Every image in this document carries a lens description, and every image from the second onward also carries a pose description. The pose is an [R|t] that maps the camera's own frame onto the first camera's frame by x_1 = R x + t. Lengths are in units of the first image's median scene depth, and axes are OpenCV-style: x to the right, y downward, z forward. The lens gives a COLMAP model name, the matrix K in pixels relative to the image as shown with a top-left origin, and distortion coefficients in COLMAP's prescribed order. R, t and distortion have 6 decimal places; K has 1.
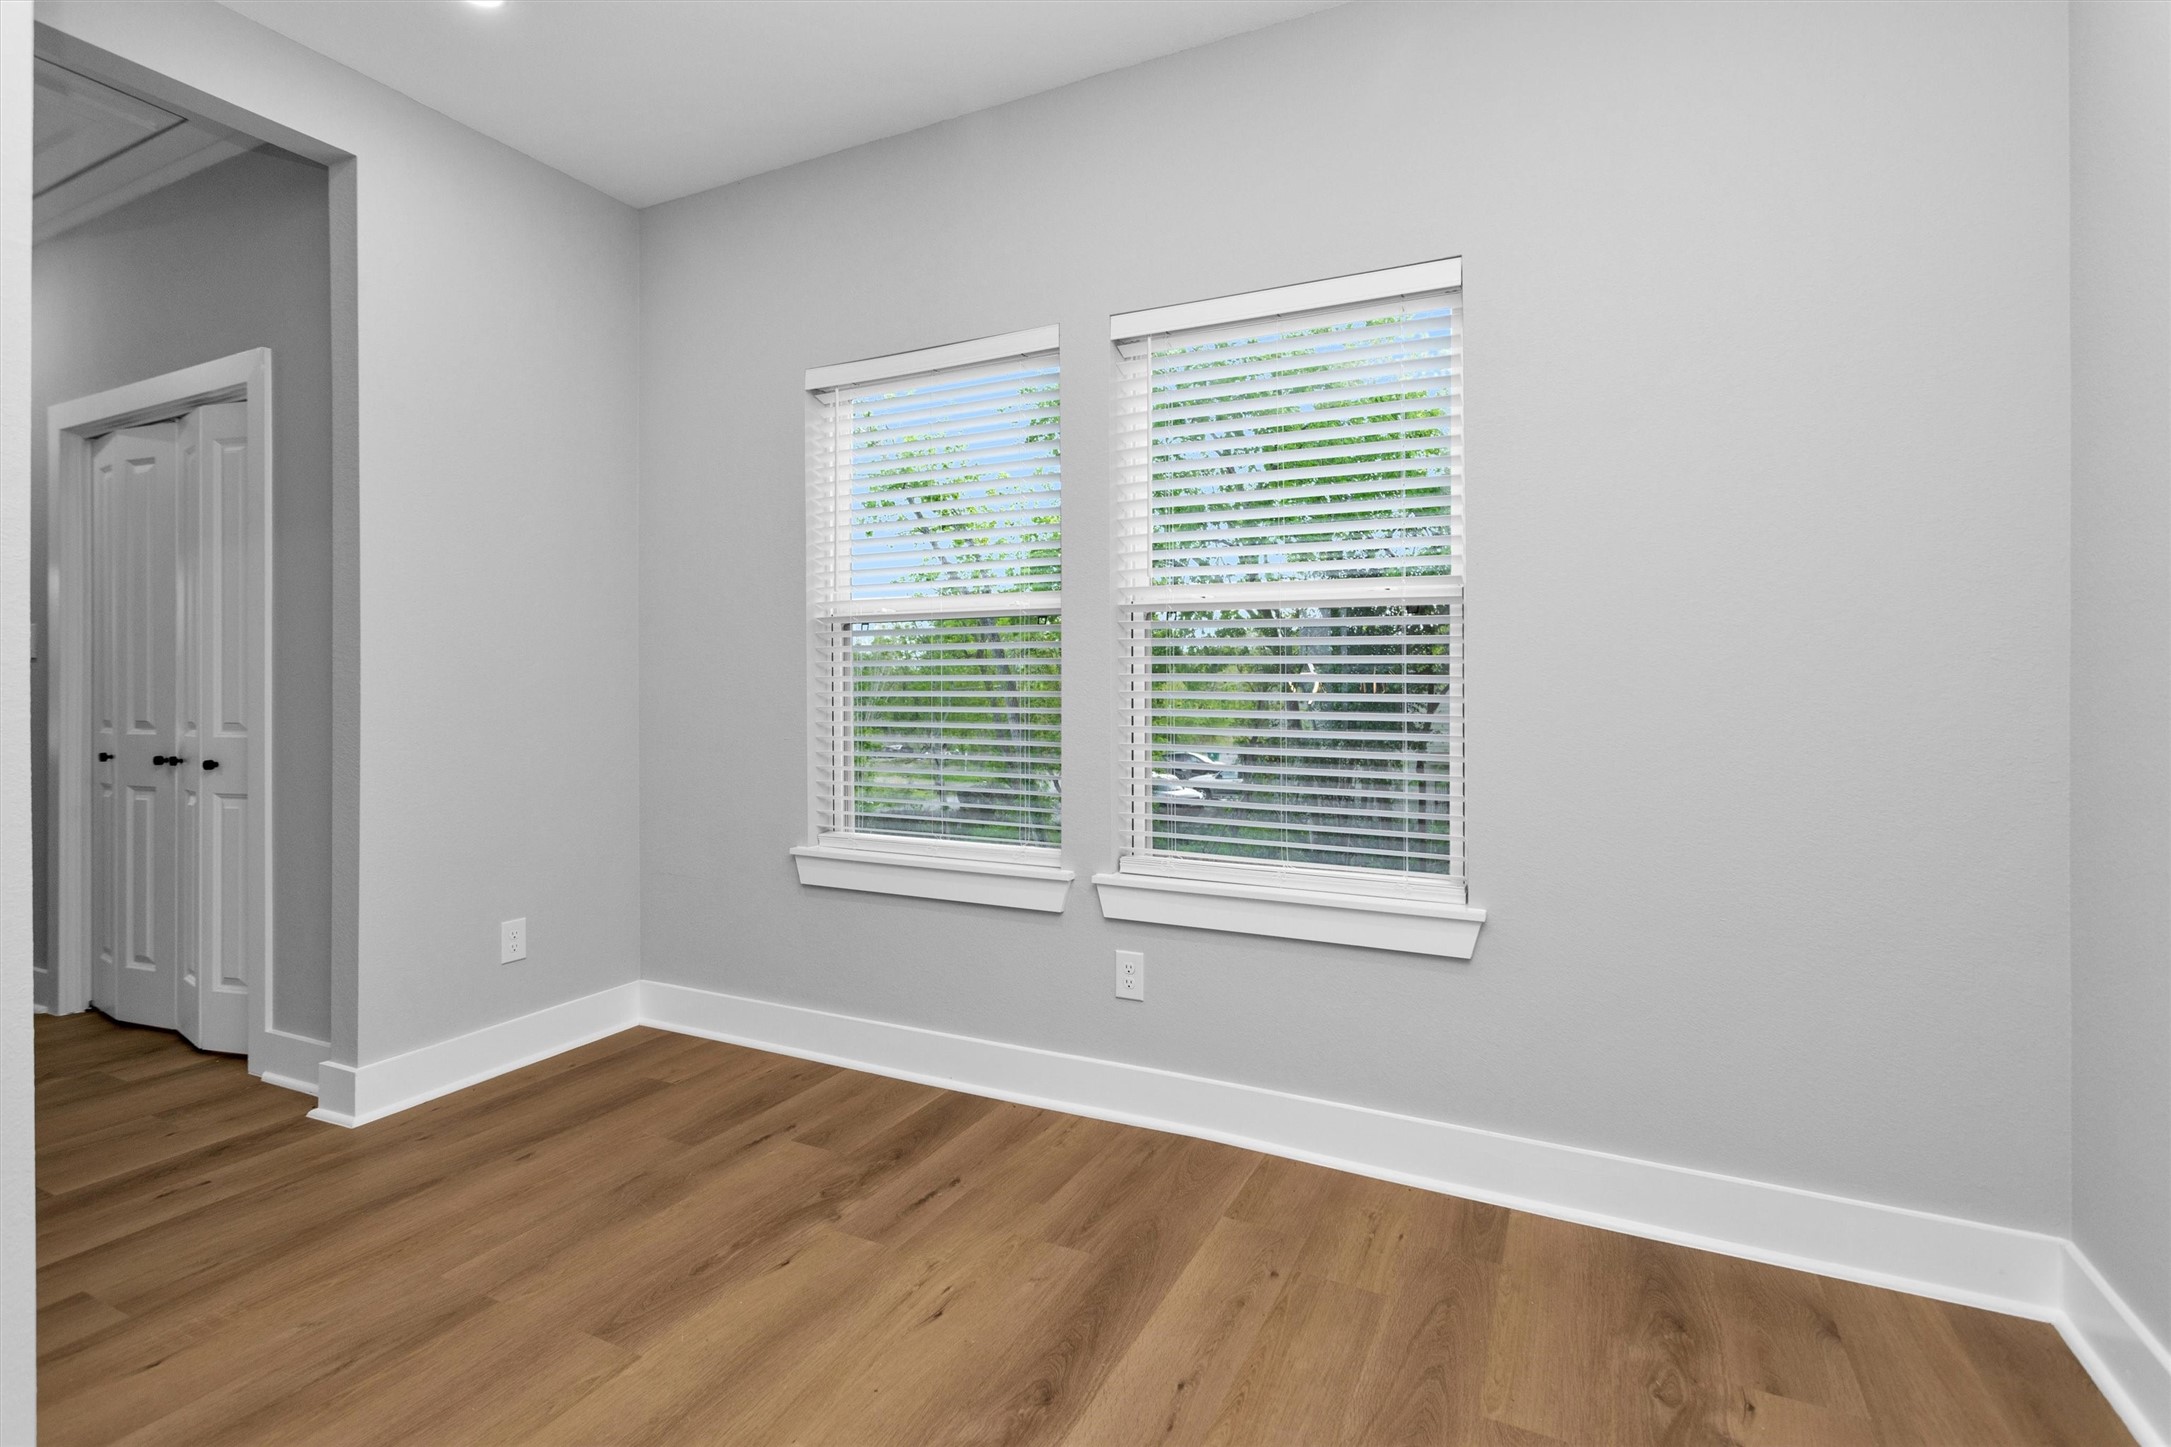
lens RADIAL K [[1033.0, 0, 1084.6], [0, 1033.0, 675.4], [0, 0, 1]] dist [-0.001767, -0.000718]
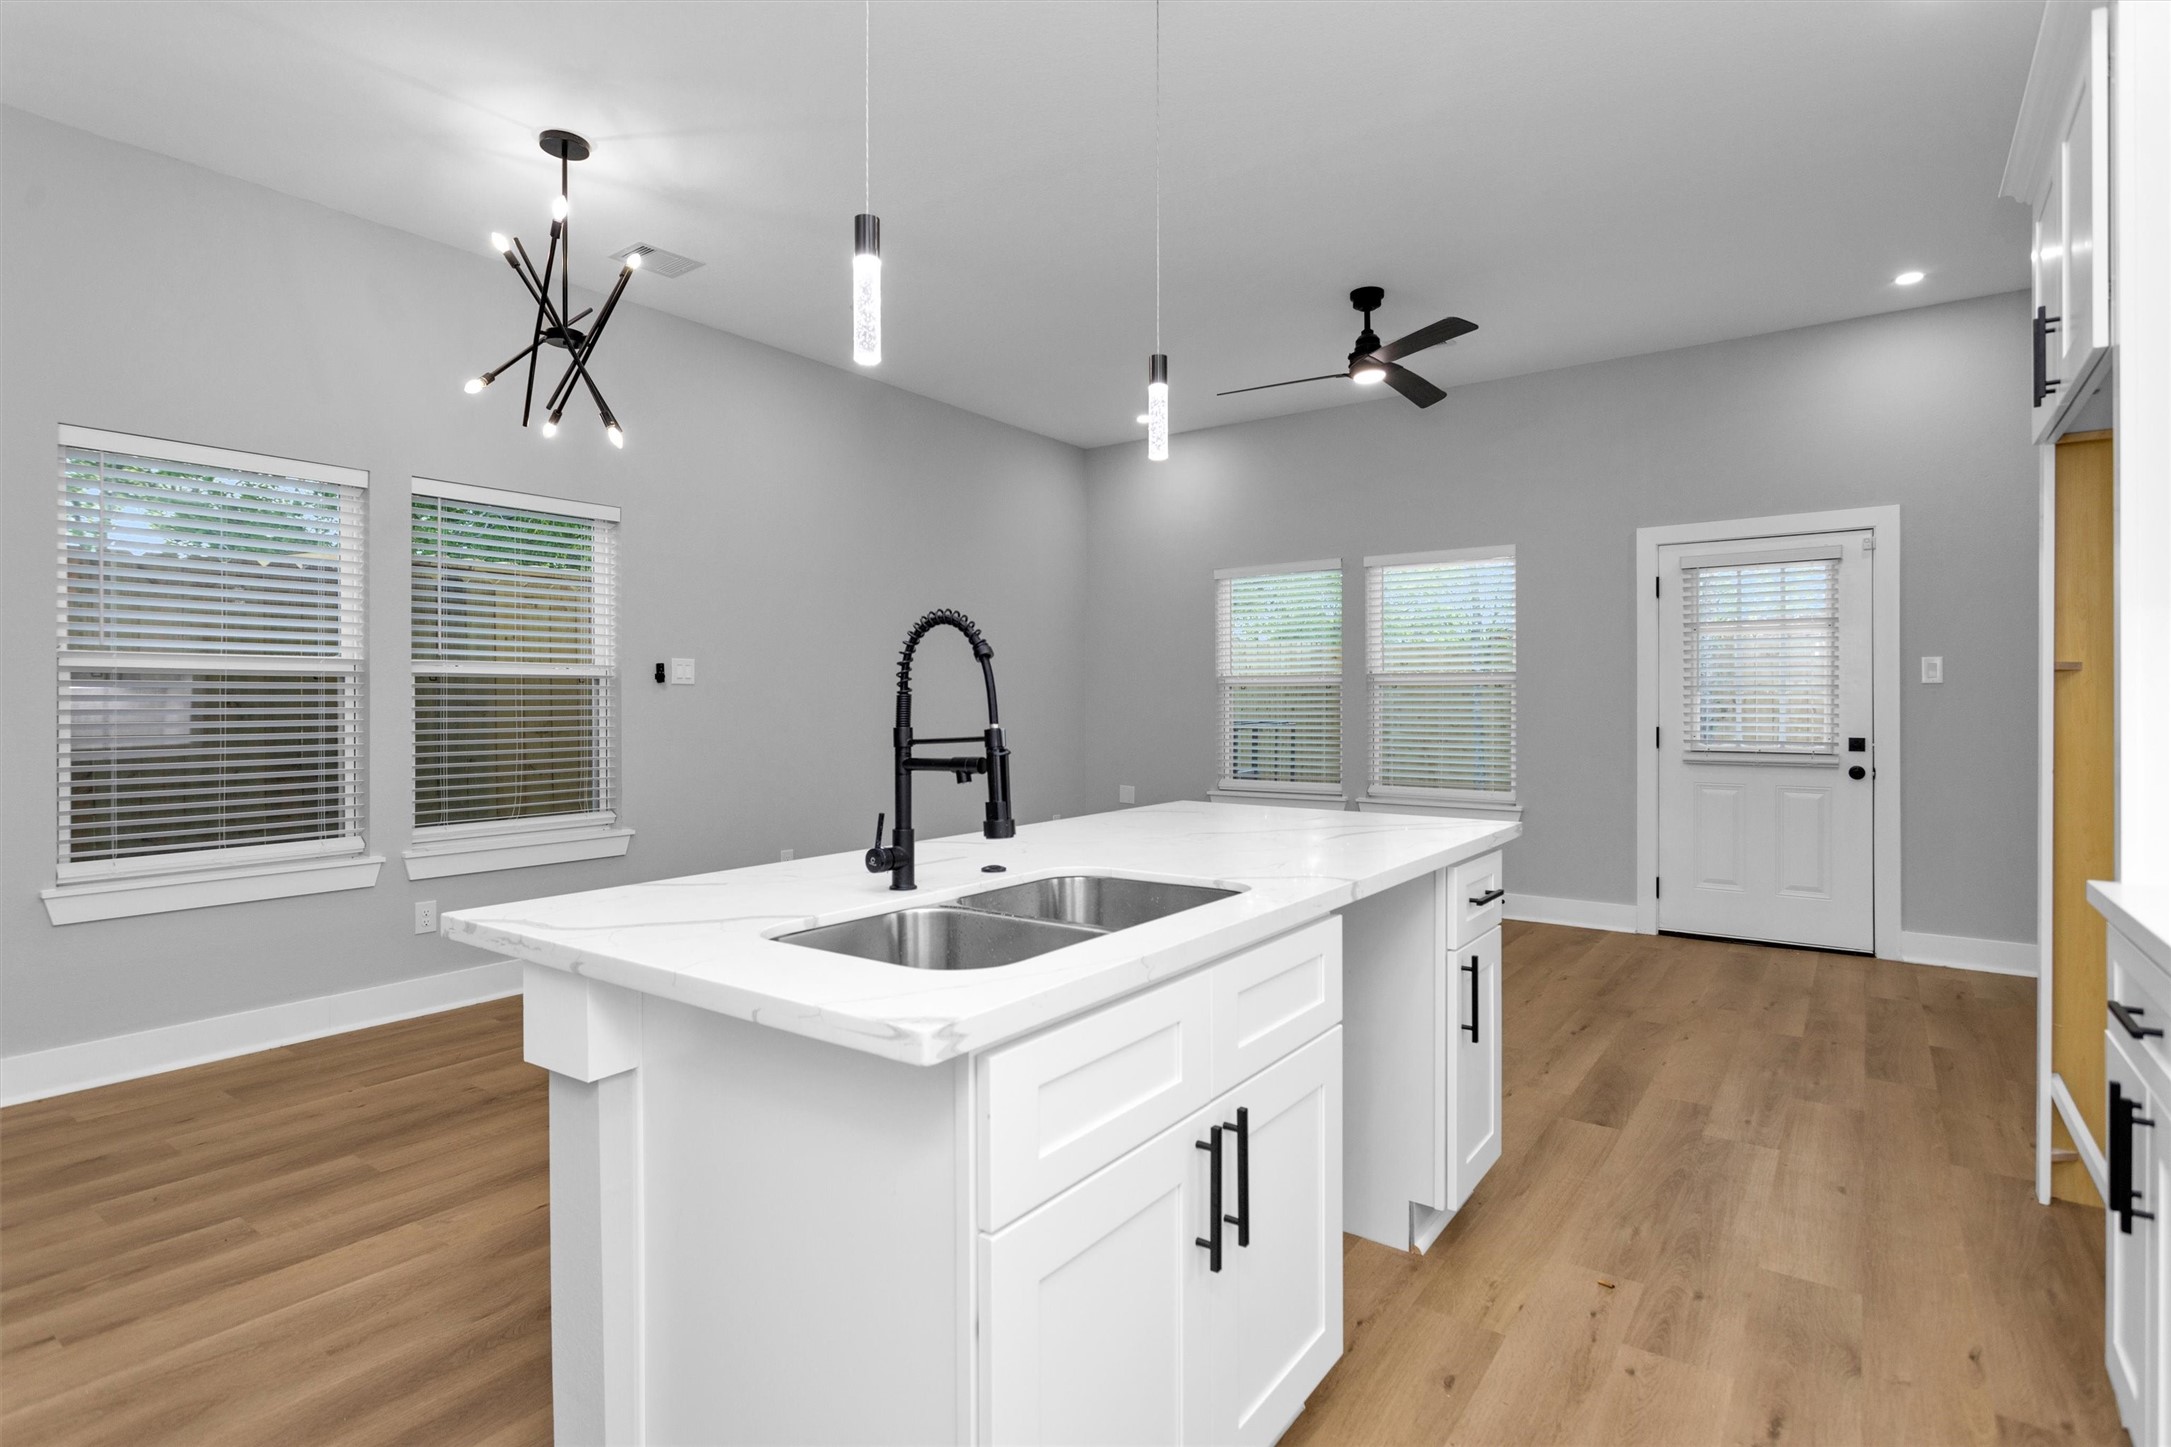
lens RADIAL K [[1099.7, 0, 1063.8], [0, 1099.7, 722.9], [0, 0, 1]] dist [-0.016043, 0.000429]
pose [[0.193837, -0.018551, 0.980858, -1.432138], [0.002137, 0.999827, 0.018487, -0.024228], [-0.981031, -0.001487, 0.193843, -0.244603]]
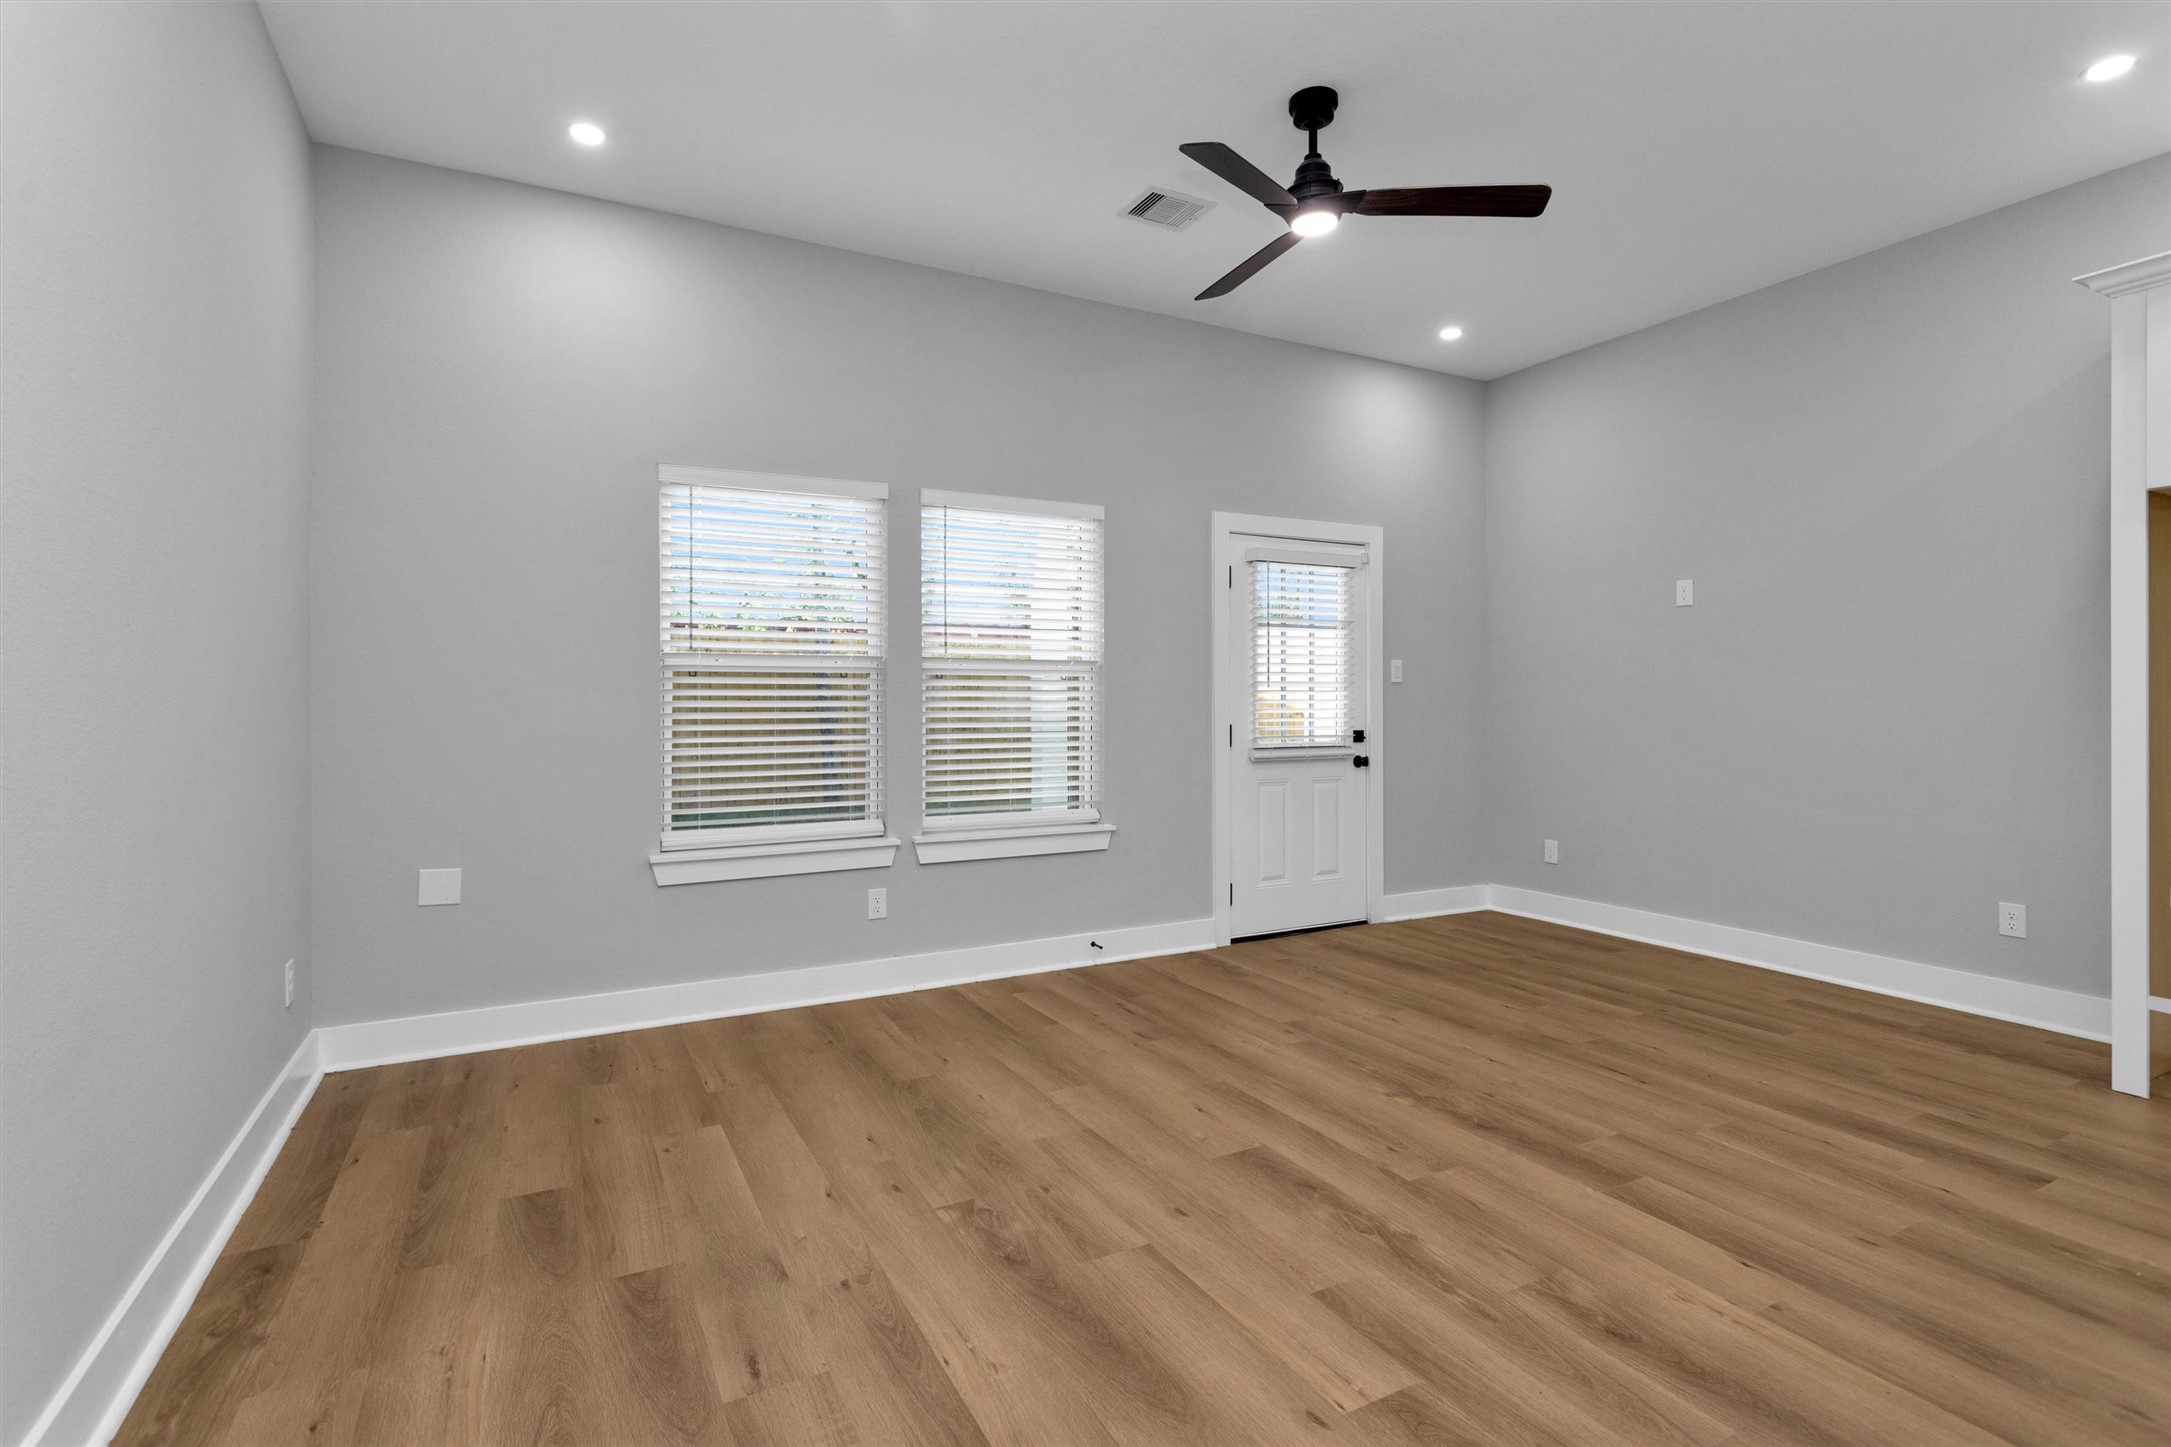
lens RADIAL K [[1028.5, 0, 1077.8], [0, 1028.5, 701.3], [0, 0, 1]] dist [0.003970, 0.000861]
pose [[-0.804099, 0.002216, 0.594491, 0.051017], [0.002699, 0.999996, -0.000077, -0.017144], [-0.594489, 0.001542, -0.804102, 0.772526]]
